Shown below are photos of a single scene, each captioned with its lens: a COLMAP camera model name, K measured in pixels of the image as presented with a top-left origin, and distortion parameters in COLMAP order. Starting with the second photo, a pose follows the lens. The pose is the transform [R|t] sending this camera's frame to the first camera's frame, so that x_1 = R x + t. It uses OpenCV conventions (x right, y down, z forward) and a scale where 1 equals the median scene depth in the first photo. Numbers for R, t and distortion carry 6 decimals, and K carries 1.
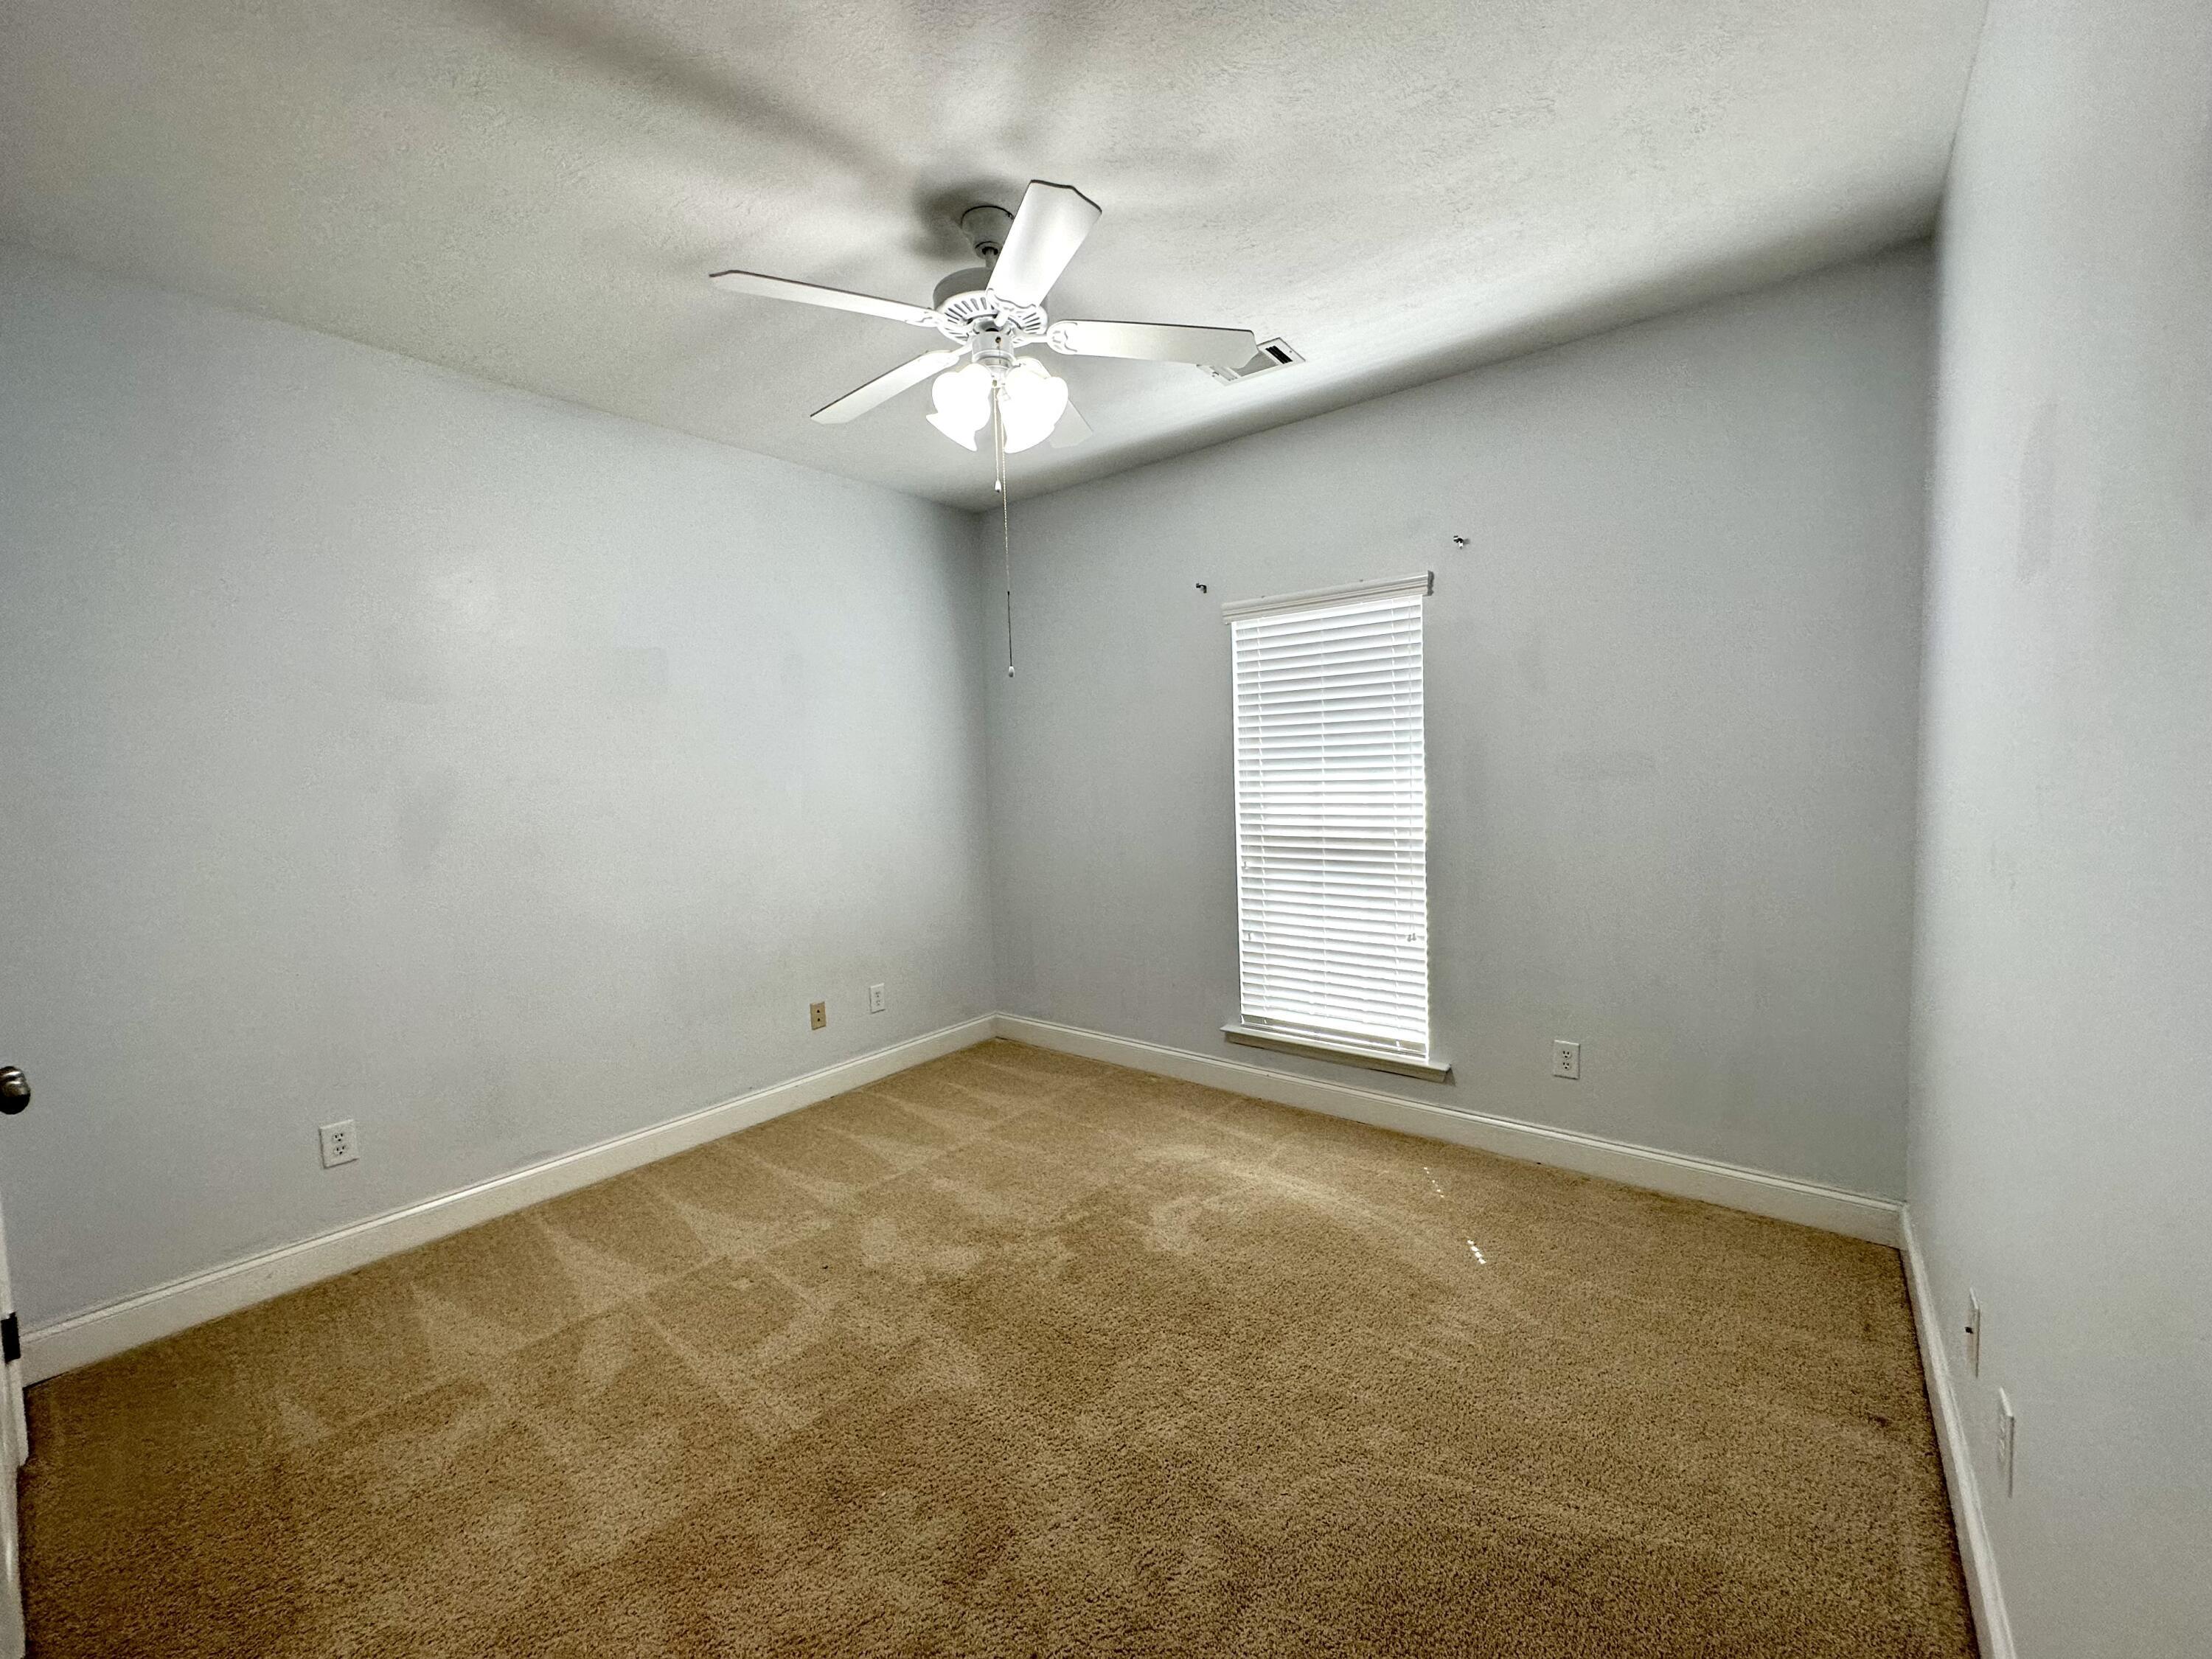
lens RADIAL K [[882.7, 0, 1108.3], [0, 882.7, 825.1], [0, 0, 1]] dist [0.002356, -0.000010]
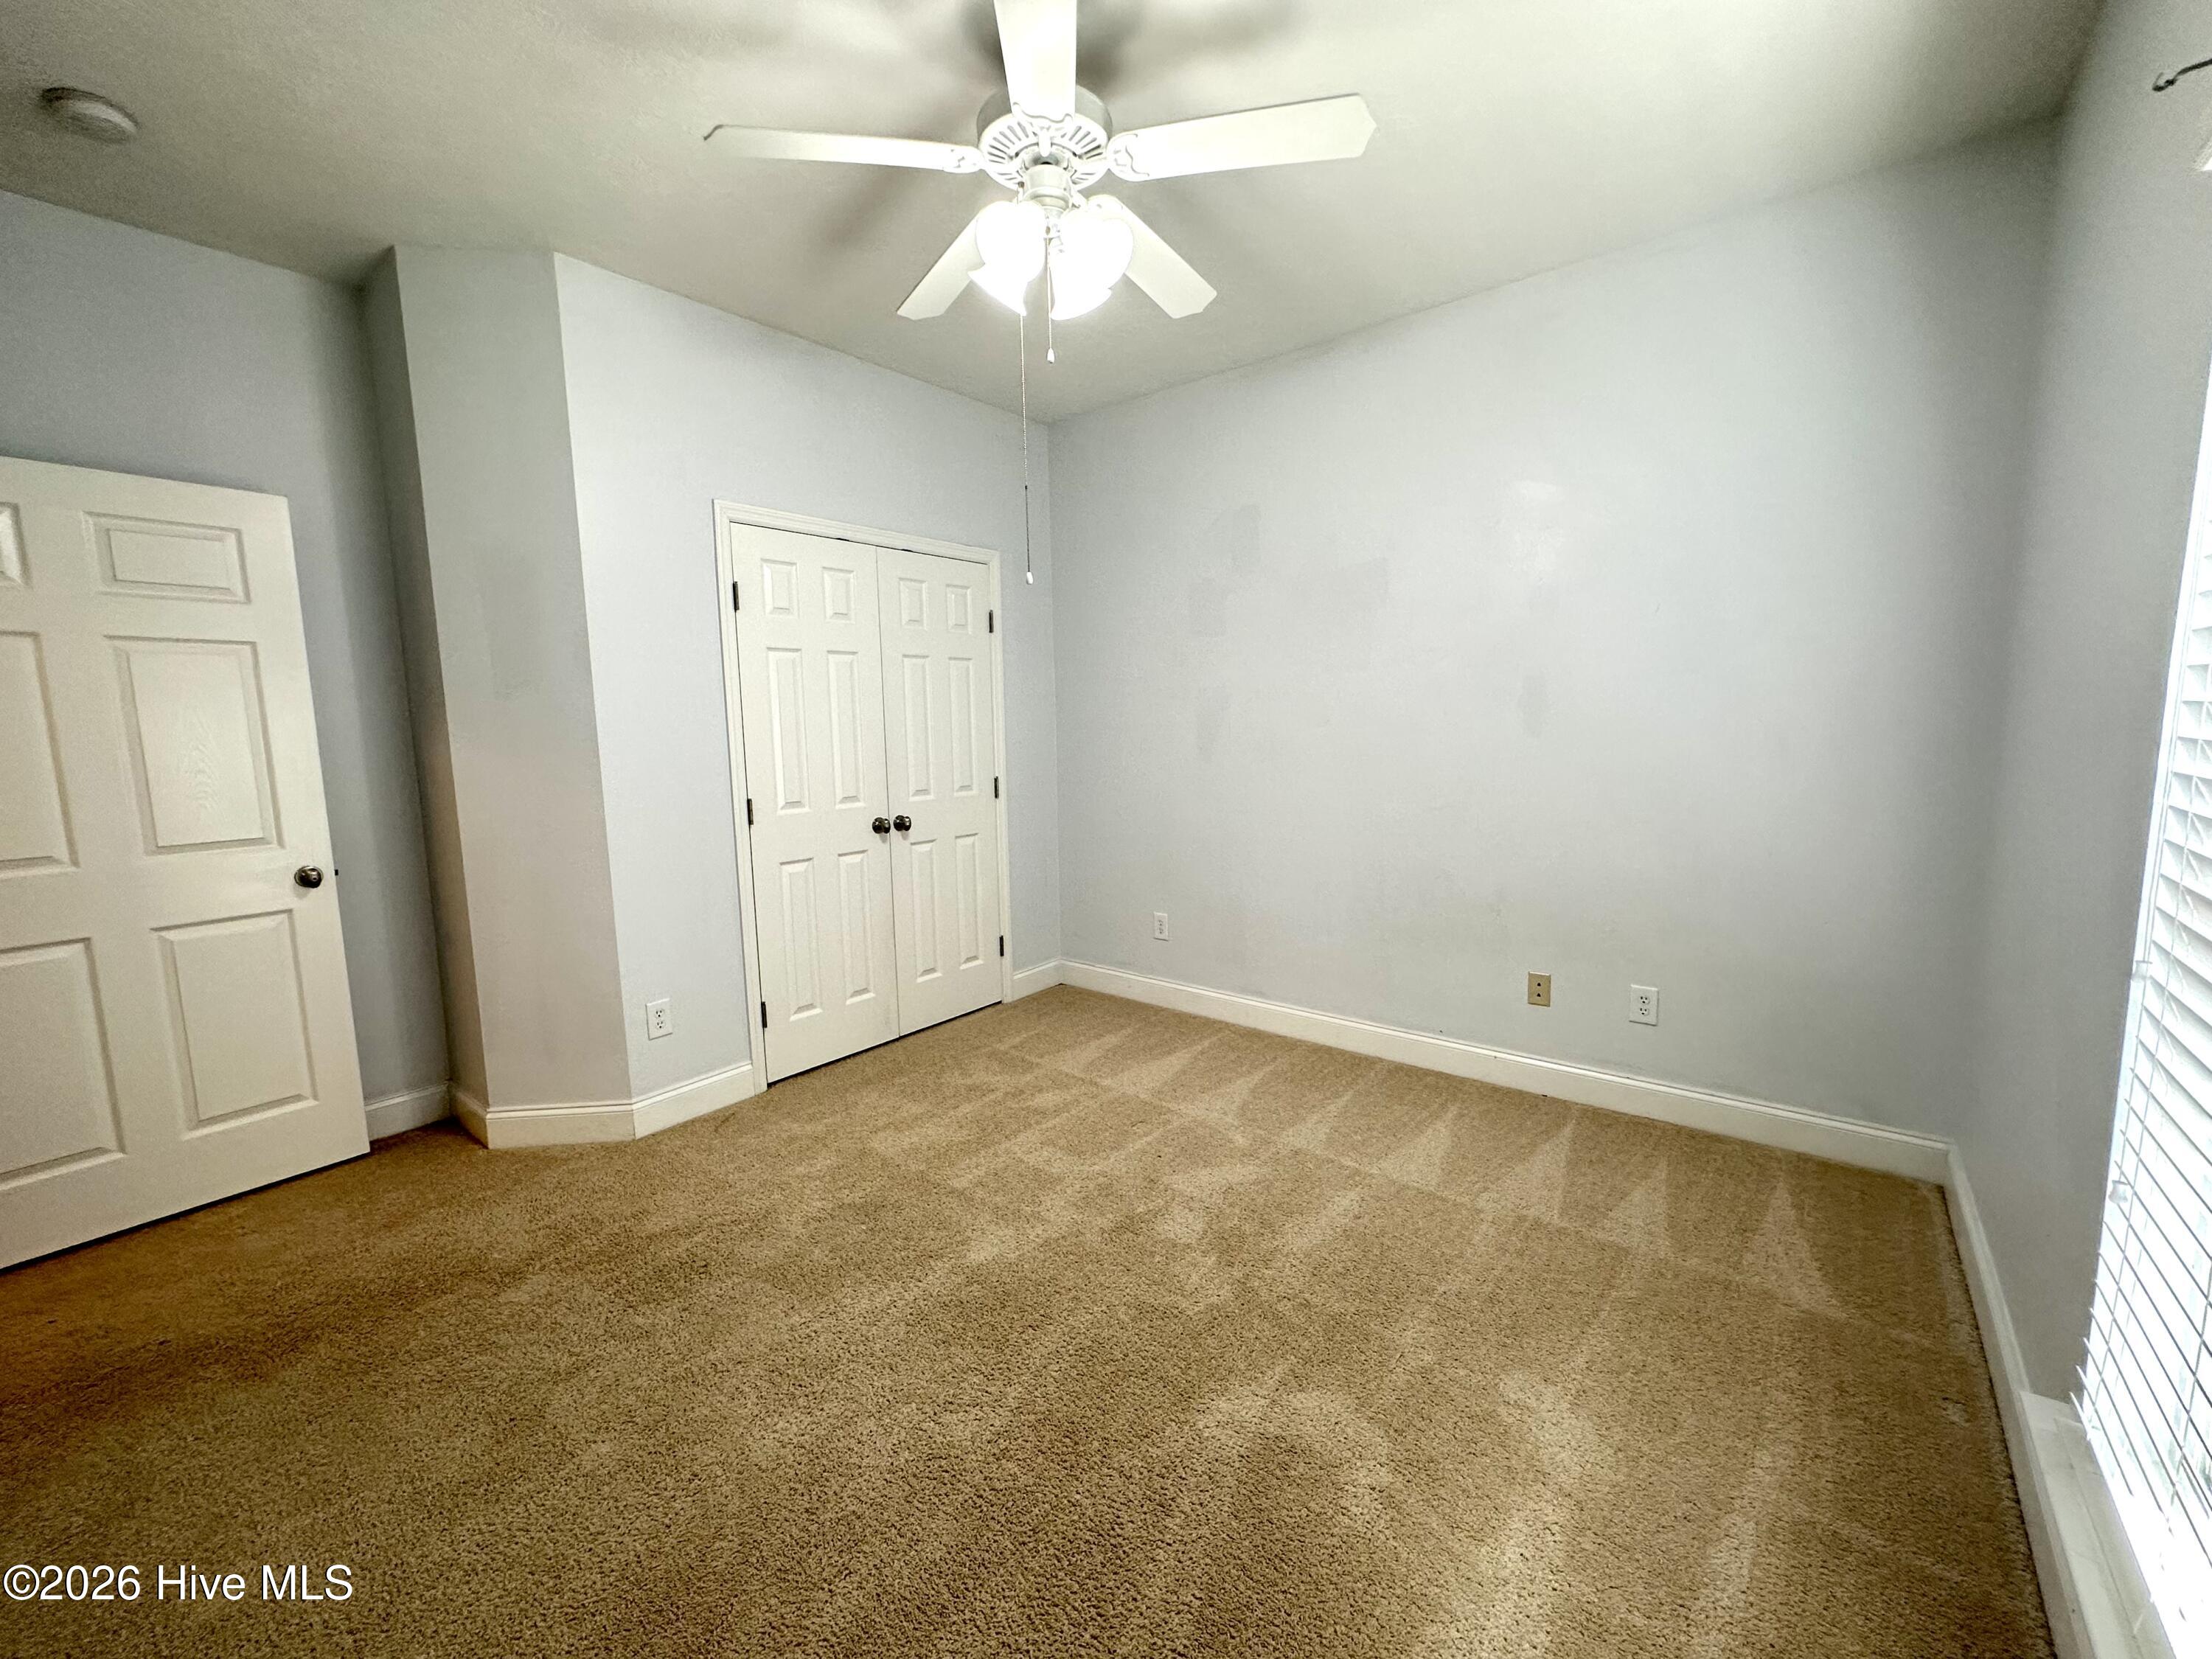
lens RADIAL K [[882.7, 0, 1108.3], [0, 882.7, 825.1], [0, 0, 1]] dist [0.002356, -0.000010]
pose [[-0.012946, 0.155733, -0.987714, 0.629163], [-0.036575, 0.987062, 0.156110, -0.063274], [0.999247, 0.038147, -0.007083, 0.845868]]
